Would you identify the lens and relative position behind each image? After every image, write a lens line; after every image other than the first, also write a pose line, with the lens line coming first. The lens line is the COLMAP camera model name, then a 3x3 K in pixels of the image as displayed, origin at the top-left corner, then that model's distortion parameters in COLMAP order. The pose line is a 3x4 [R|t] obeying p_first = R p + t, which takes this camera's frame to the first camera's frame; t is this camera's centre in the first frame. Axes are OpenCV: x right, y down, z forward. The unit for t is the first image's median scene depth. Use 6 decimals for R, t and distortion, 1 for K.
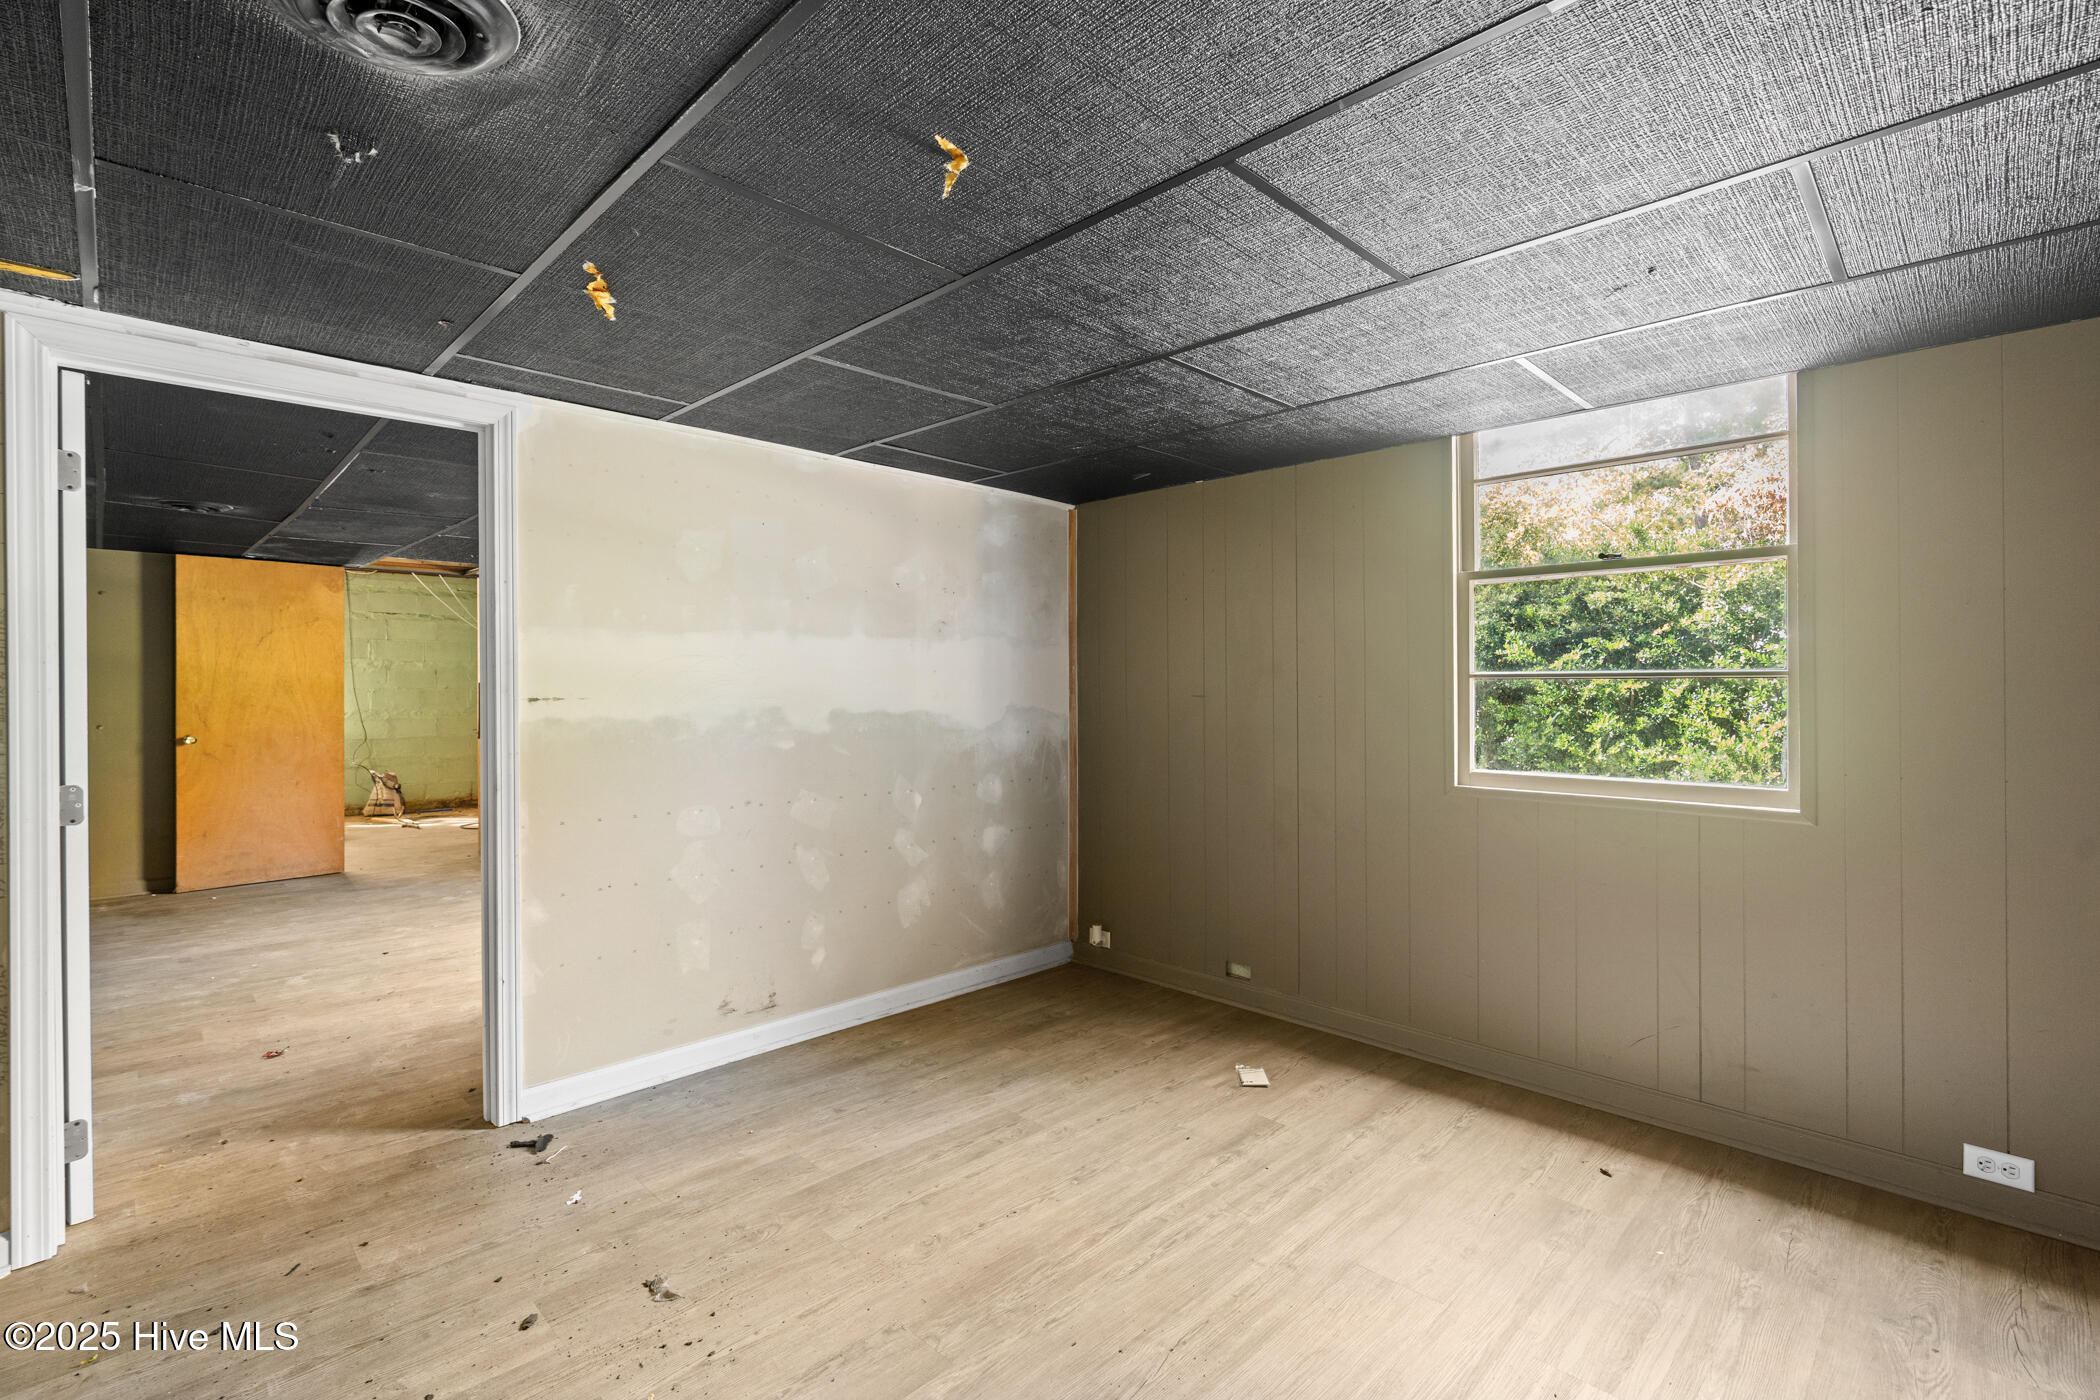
lens RADIAL K [[940.2, 0, 1063.5], [0, 940.2, 689.3], [0, 0, 1]] dist [-0.011409, 0.003788]
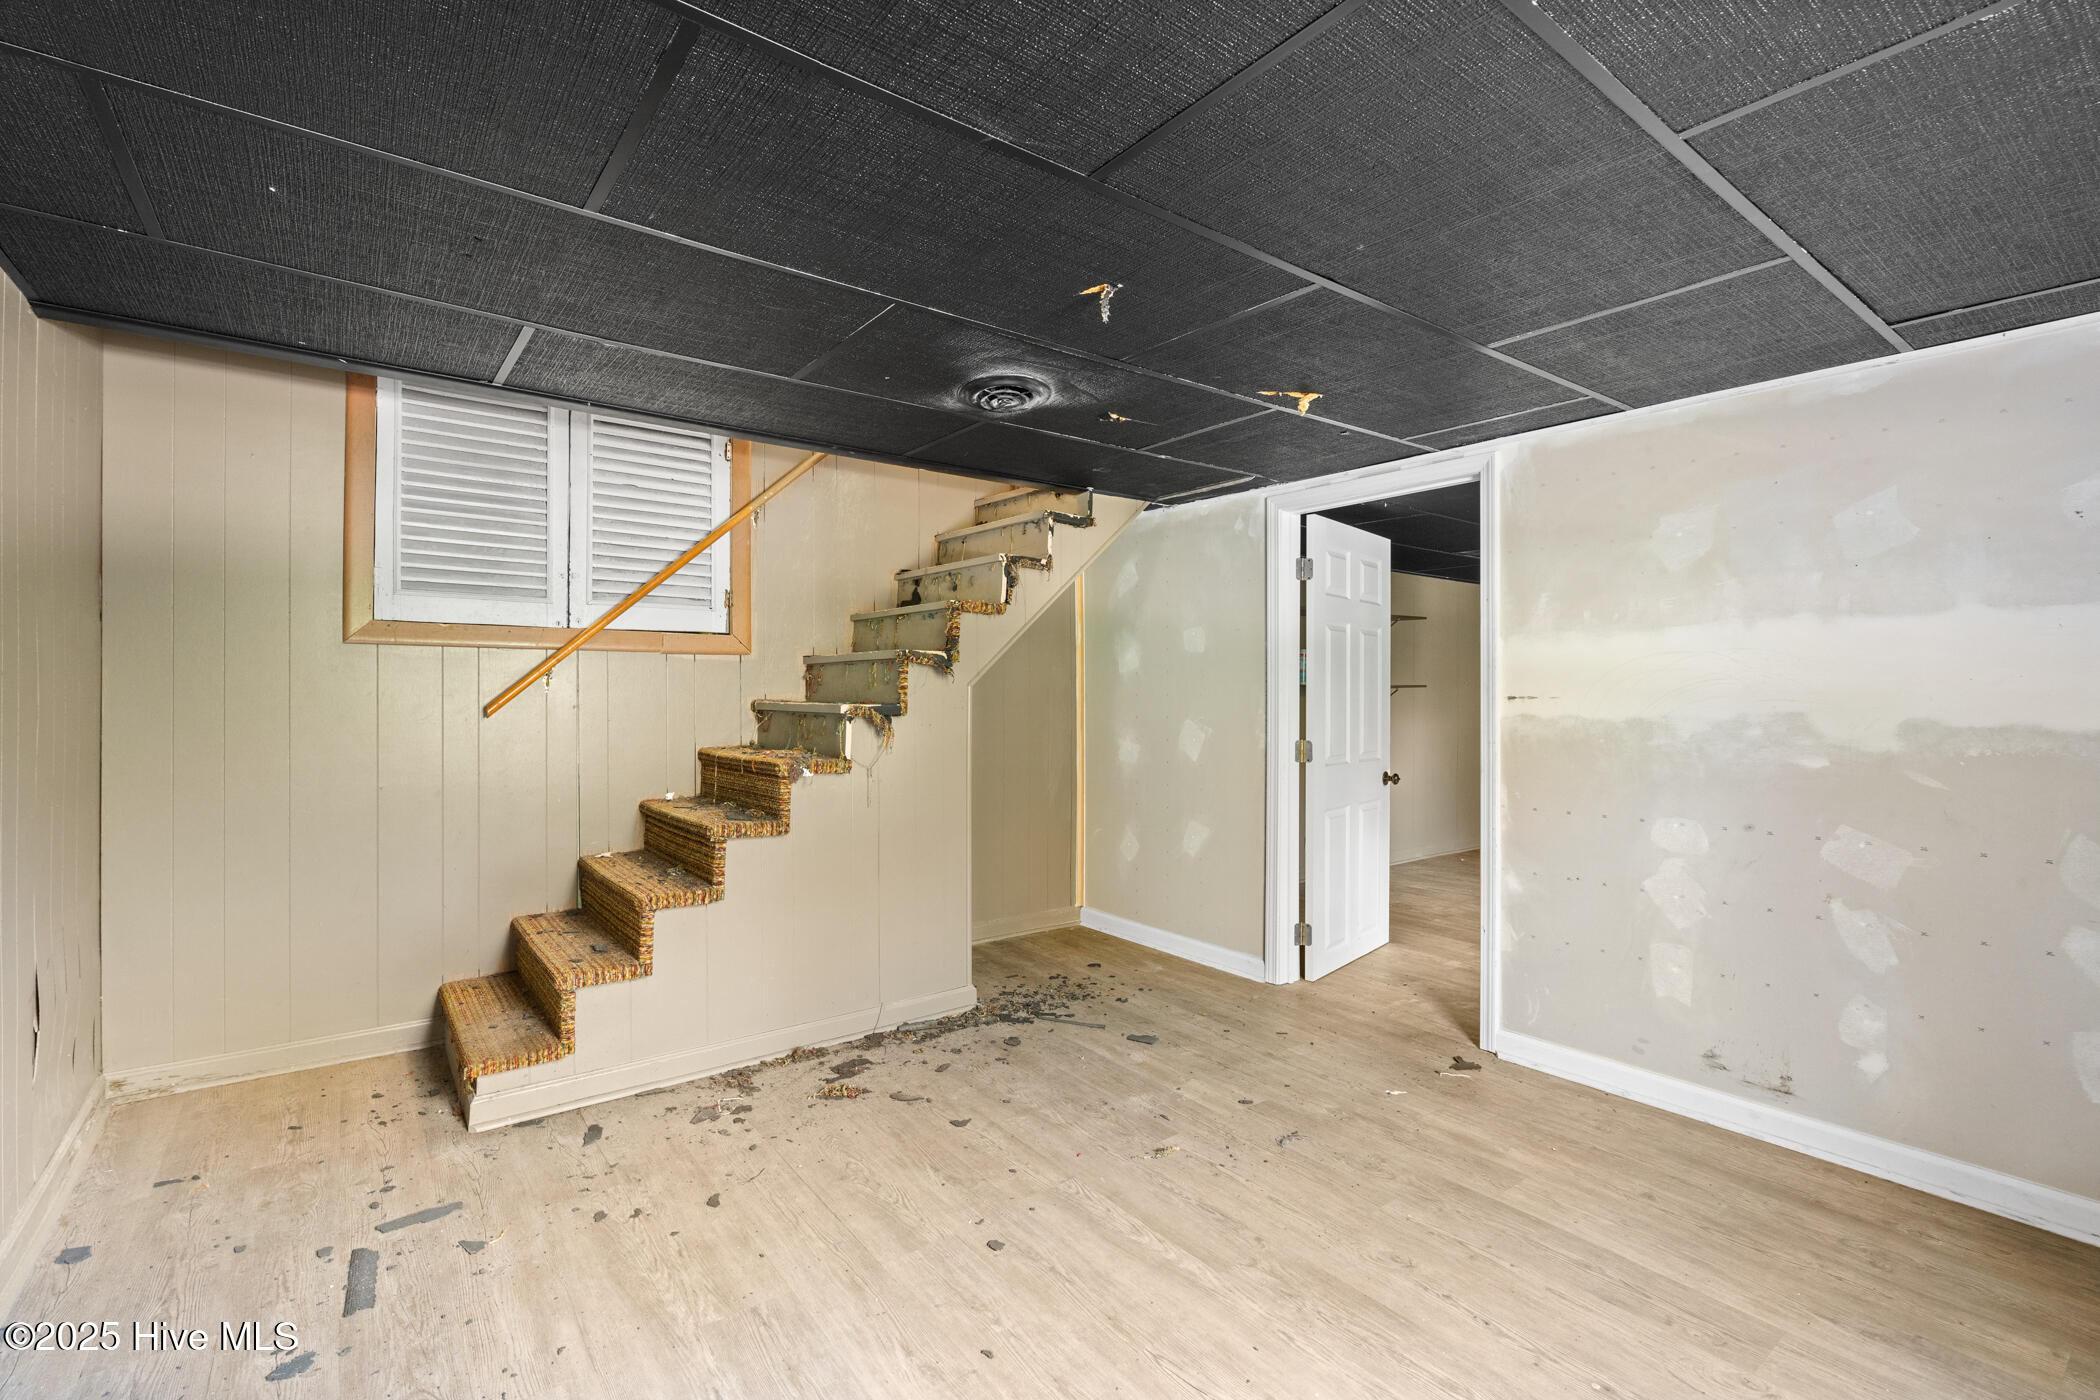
lens RADIAL K [[940.2, 0, 1060.5], [0, 940.2, 694.3], [0, 0, 1]] dist [-0.011409, 0.003788]
pose [[-0.127313, 0.005316, -0.991848, 0.600074], [-0.006381, 0.999961, 0.006178, 0.002978], [0.991842, 0.007116, -0.127275, 0.544576]]
